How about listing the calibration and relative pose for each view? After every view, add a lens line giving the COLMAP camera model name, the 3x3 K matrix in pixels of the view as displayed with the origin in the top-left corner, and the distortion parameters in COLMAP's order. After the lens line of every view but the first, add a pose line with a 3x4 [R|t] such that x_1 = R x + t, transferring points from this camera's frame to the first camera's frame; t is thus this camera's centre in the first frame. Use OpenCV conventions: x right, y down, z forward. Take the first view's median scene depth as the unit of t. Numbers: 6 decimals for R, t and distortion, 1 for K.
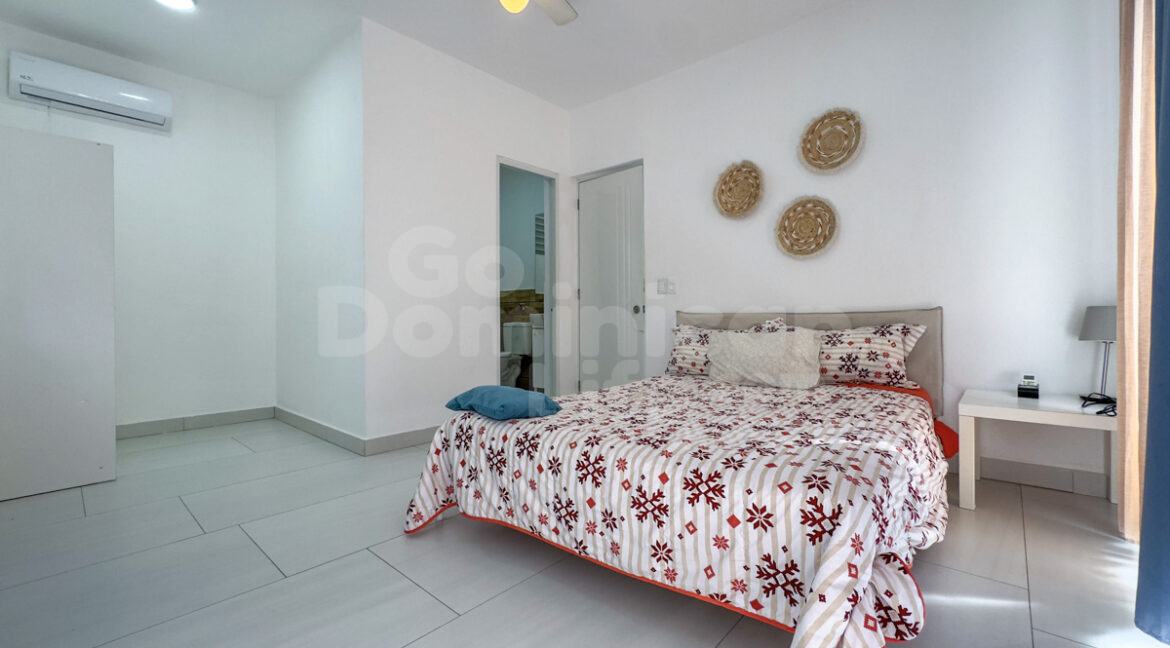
lens RADIAL K [[480.6, 0, 585.0], [0, 480.6, 324.0], [0, 0, 1]] dist [-0.001355, -0.000294]
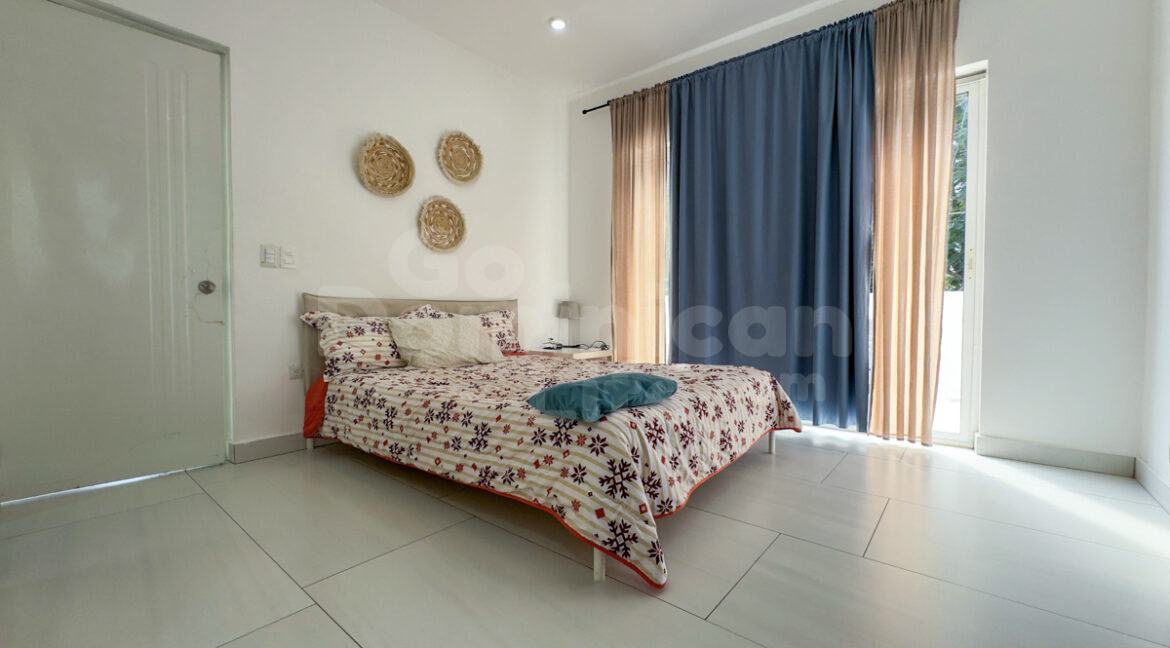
lens RADIAL K [[469.1, 0, 581.2], [0, 469.1, 327.0], [0, 0, 1]] dist [-0.002102, -0.000151]
pose [[-0.014495, -0.031076, 0.999412, -0.647371], [-0.000775, 0.999517, 0.031068, 0.004176], [-0.999895, -0.000324, -0.014512, 0.684616]]
